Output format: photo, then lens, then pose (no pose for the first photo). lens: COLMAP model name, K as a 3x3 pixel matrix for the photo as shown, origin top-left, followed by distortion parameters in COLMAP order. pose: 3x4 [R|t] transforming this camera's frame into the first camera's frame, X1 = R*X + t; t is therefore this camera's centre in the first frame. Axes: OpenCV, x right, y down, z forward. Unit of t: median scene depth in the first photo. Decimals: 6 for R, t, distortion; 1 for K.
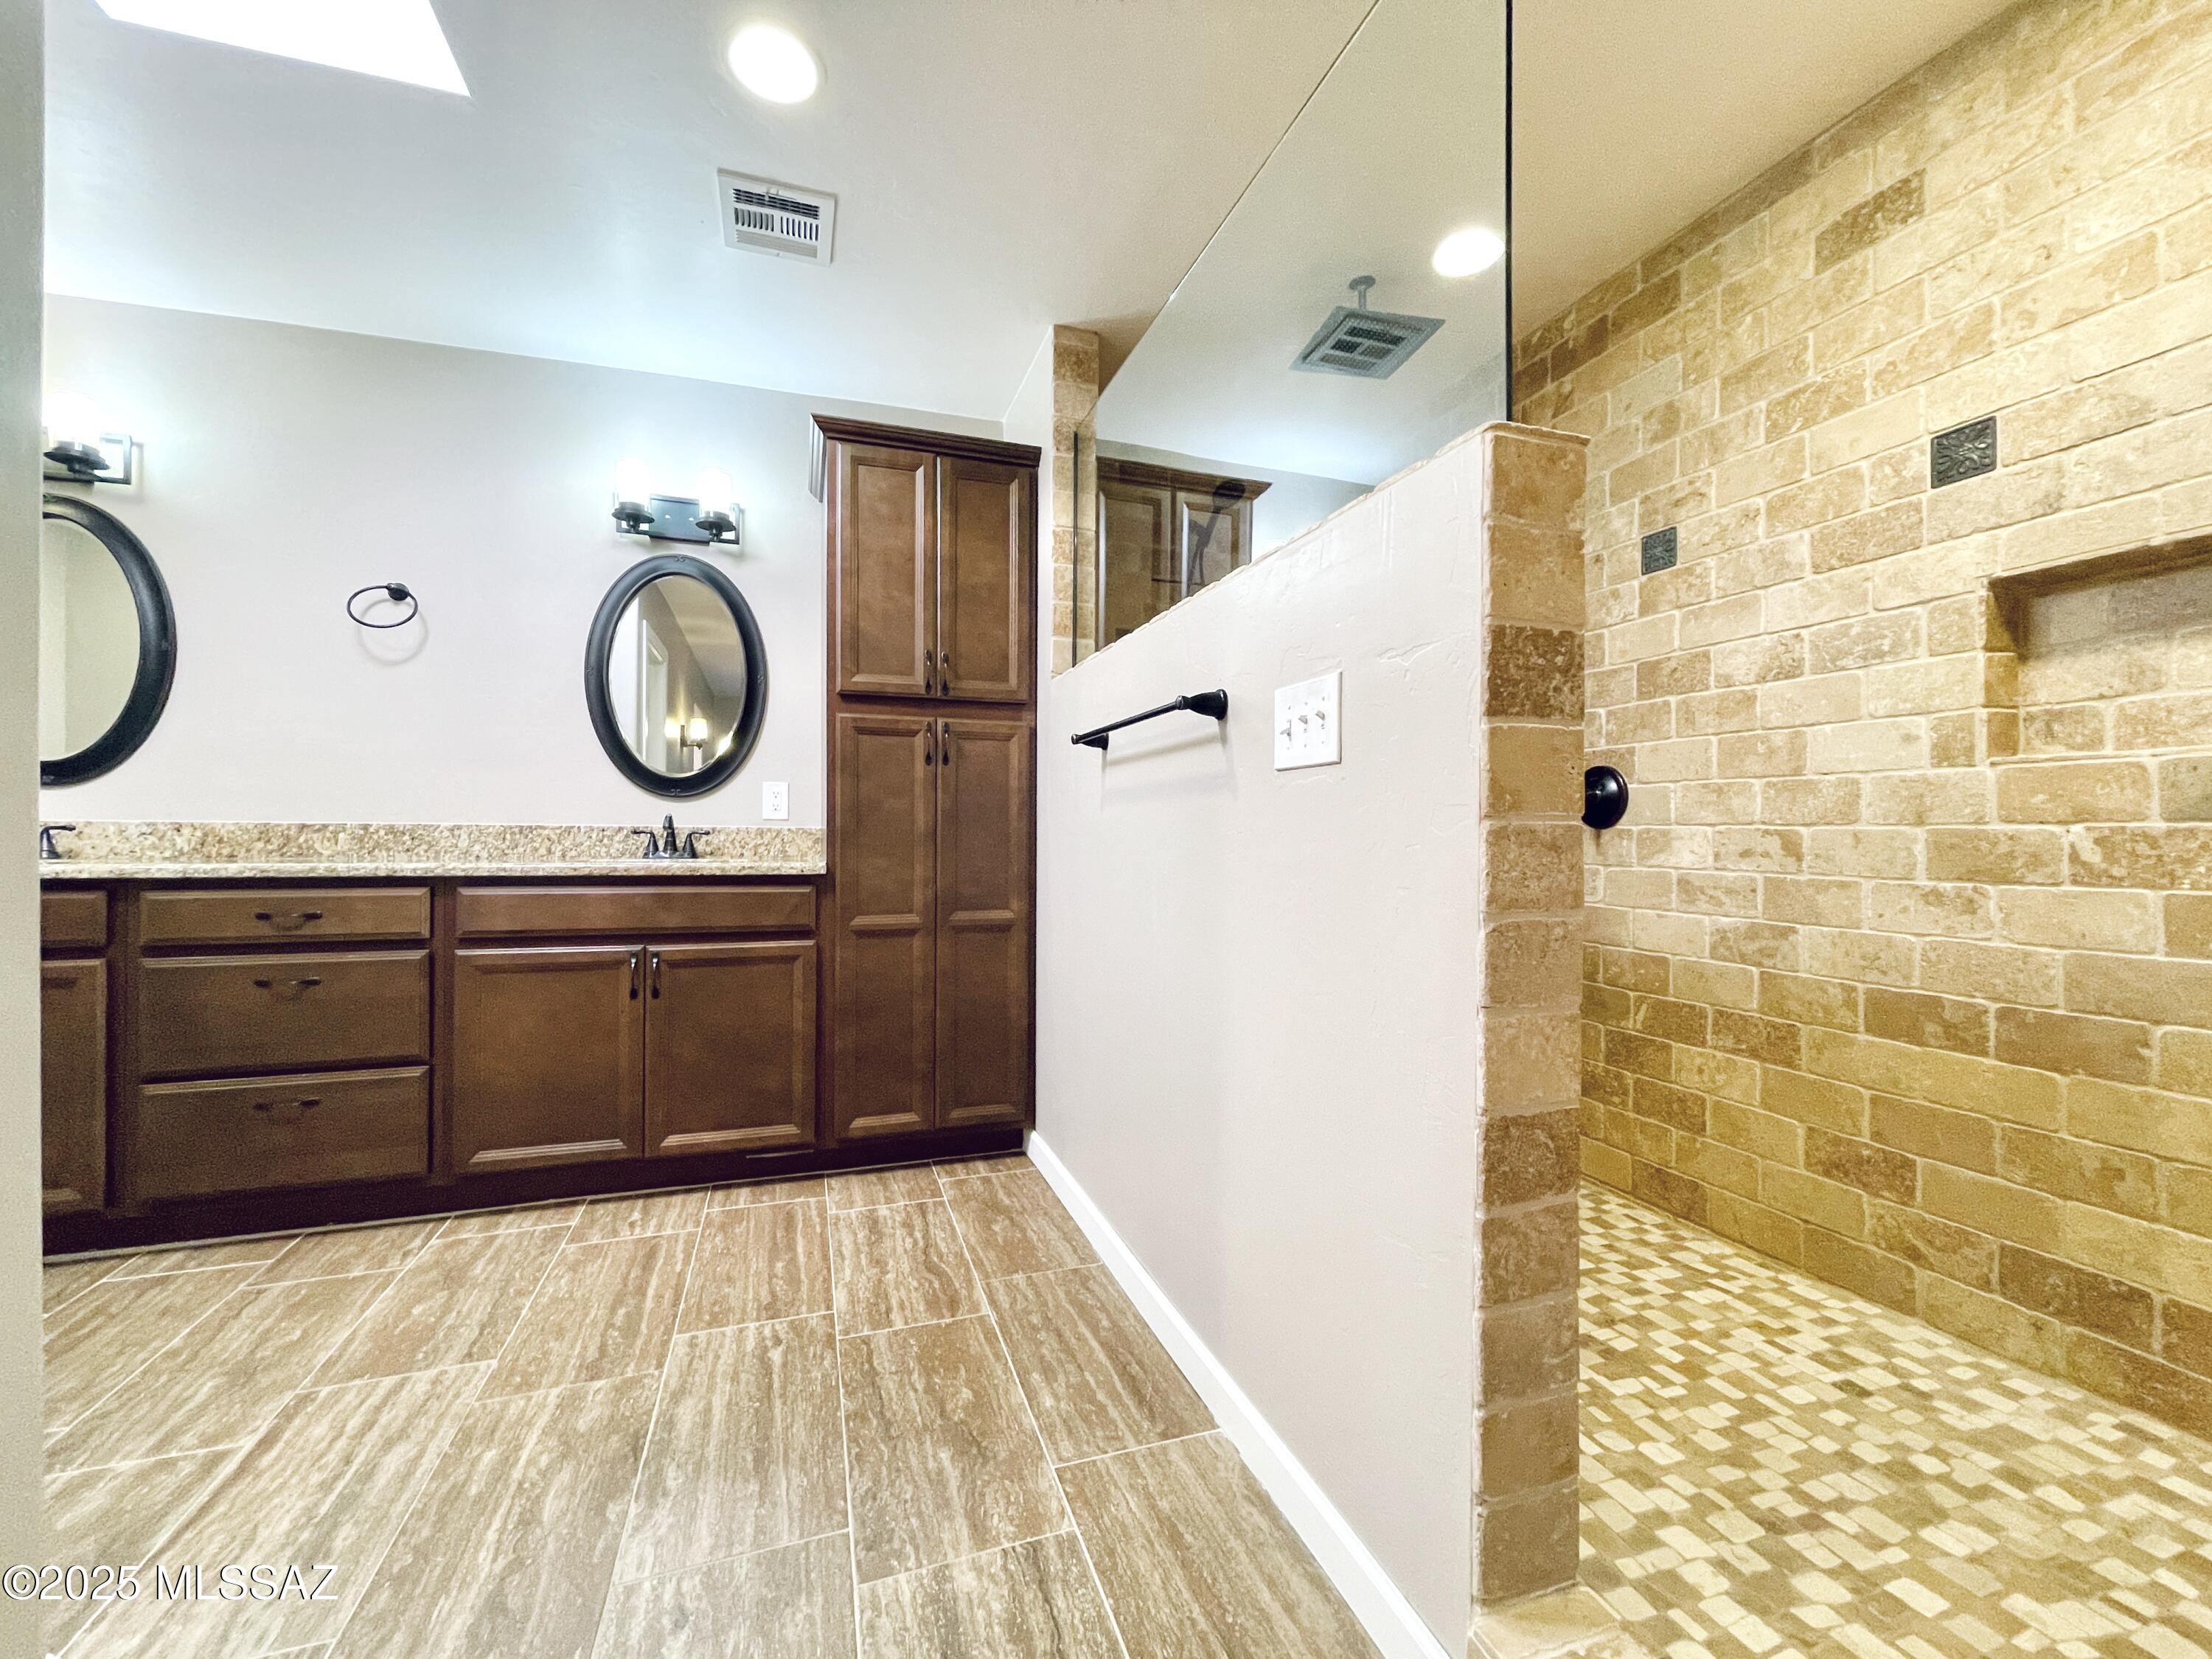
lens RADIAL K [[891.7, 0, 1106.0], [0, 891.7, 829.5], [0, 0, 1]] dist [-0.002697, -0.000139]
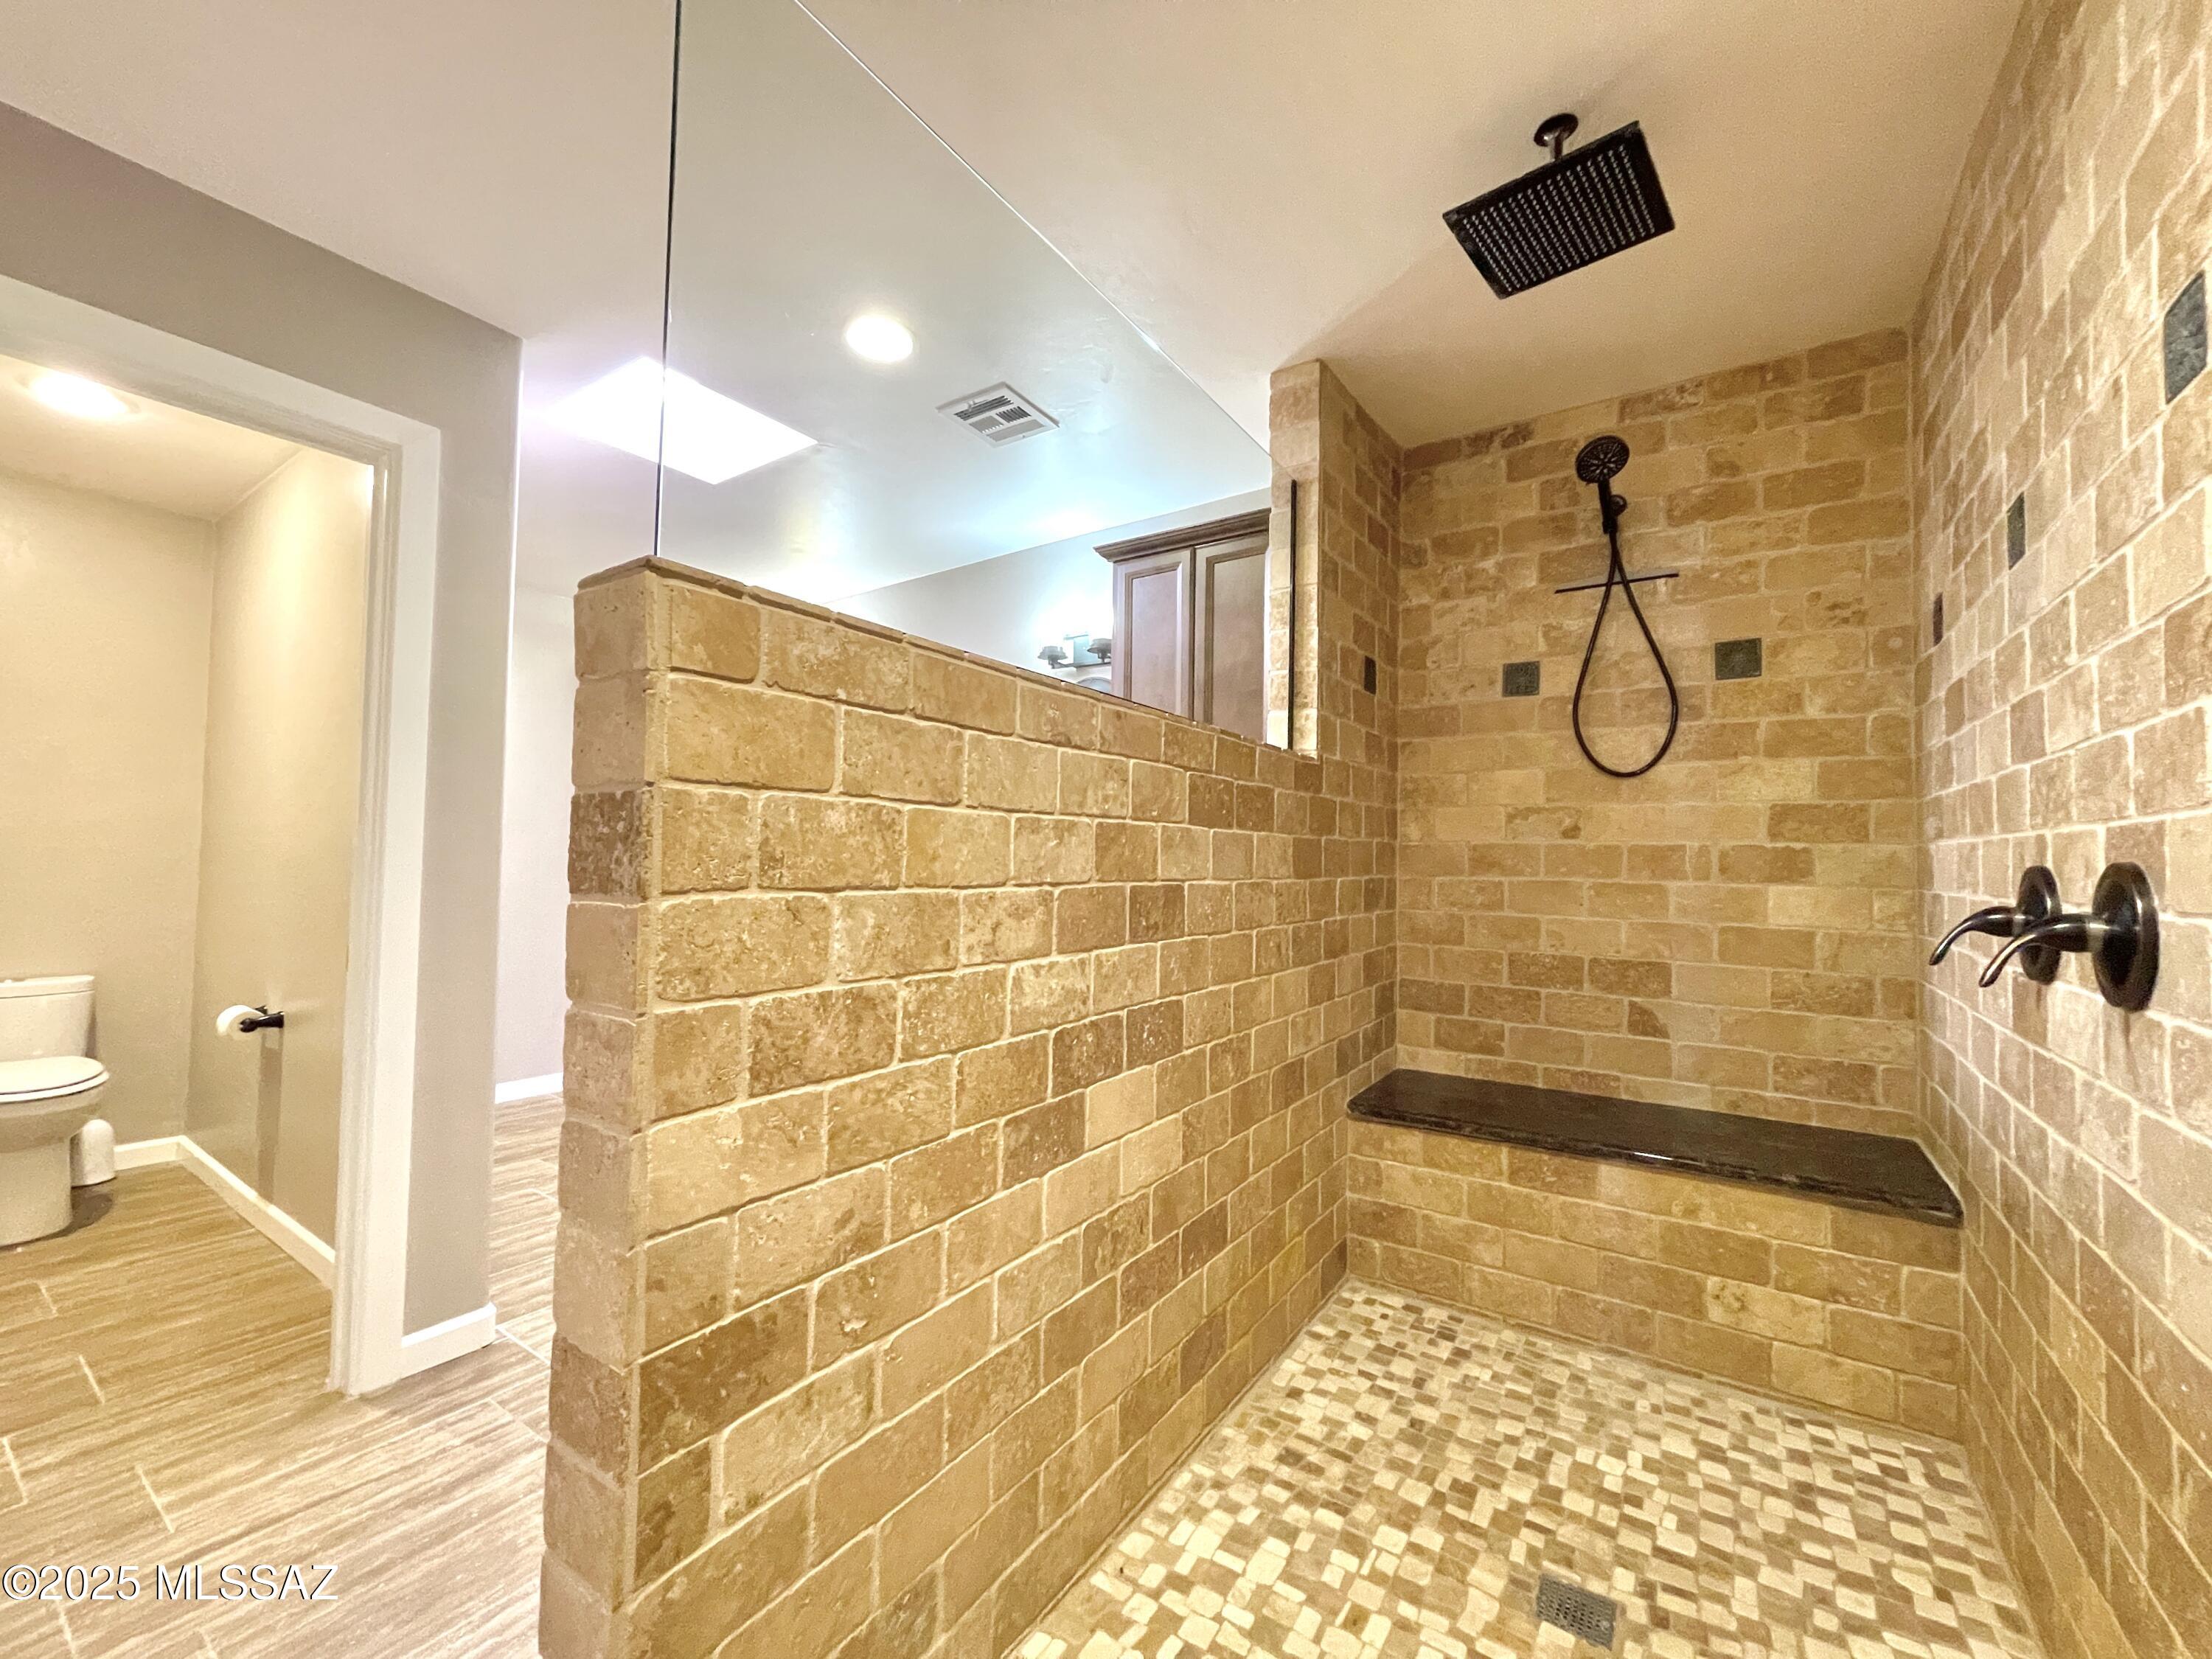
lens RADIAL K [[891.7, 0, 1106.0], [0, 891.7, 829.5], [0, 0, 1]] dist [-0.002697, -0.000139]
pose [[0.602301, -0.025776, -0.797853, 0.673643], [-0.010247, 0.999147, -0.040014, -0.072794], [0.798203, 0.032276, 0.601523, 0.395597]]
